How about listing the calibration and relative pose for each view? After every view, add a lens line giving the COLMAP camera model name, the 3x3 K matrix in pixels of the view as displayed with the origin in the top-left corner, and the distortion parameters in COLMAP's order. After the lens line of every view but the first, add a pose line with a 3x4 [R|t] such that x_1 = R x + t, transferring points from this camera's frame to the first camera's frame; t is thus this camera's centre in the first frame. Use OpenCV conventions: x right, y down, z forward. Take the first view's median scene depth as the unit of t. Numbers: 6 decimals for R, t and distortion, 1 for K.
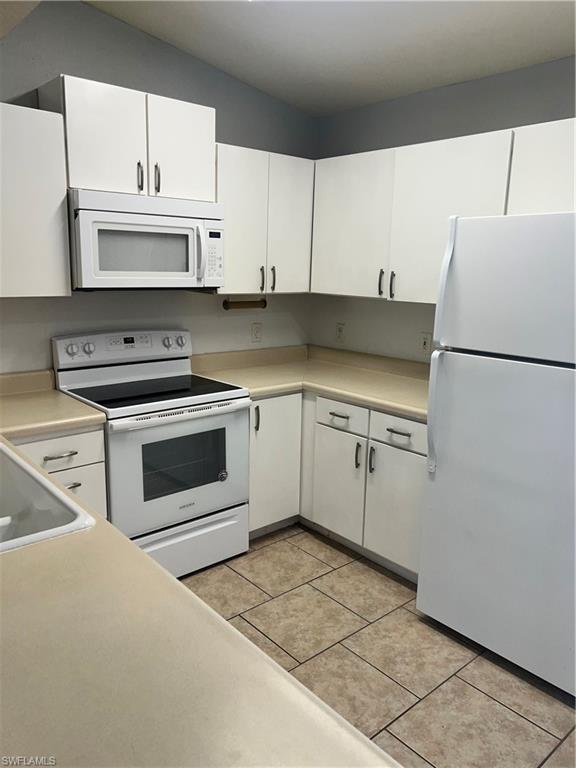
lens RADIAL K [[578.5, 0, 281.5], [0, 578.5, 382.5], [0, 0, 1]] dist [0.006704, -0.013356]
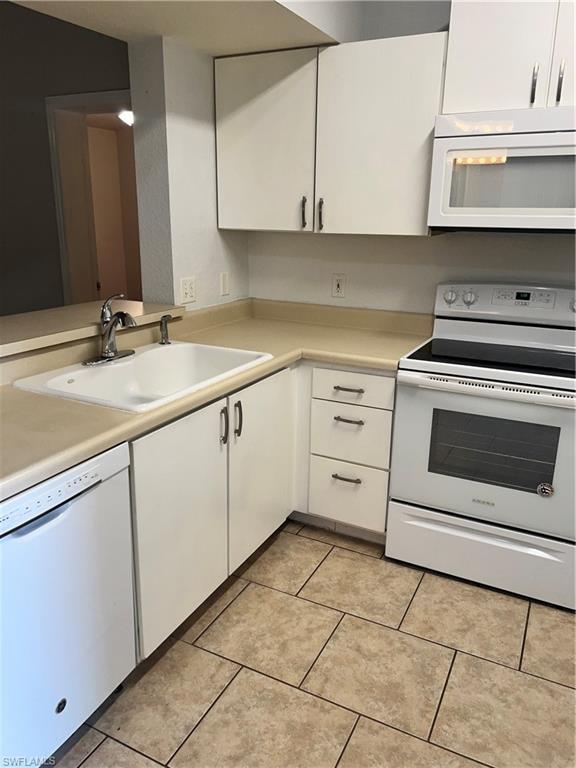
lens RADIAL K [[578.5, 0, 281.1], [0, 578.5, 387.0], [0, 0, 1]] dist [0.006704, -0.013356]
pose [[0.357479, 0.245133, -0.901176, 0.442138], [-0.187514, 0.964128, 0.187873, -0.043238], [0.914903, 0.101822, 0.390622, 0.422439]]
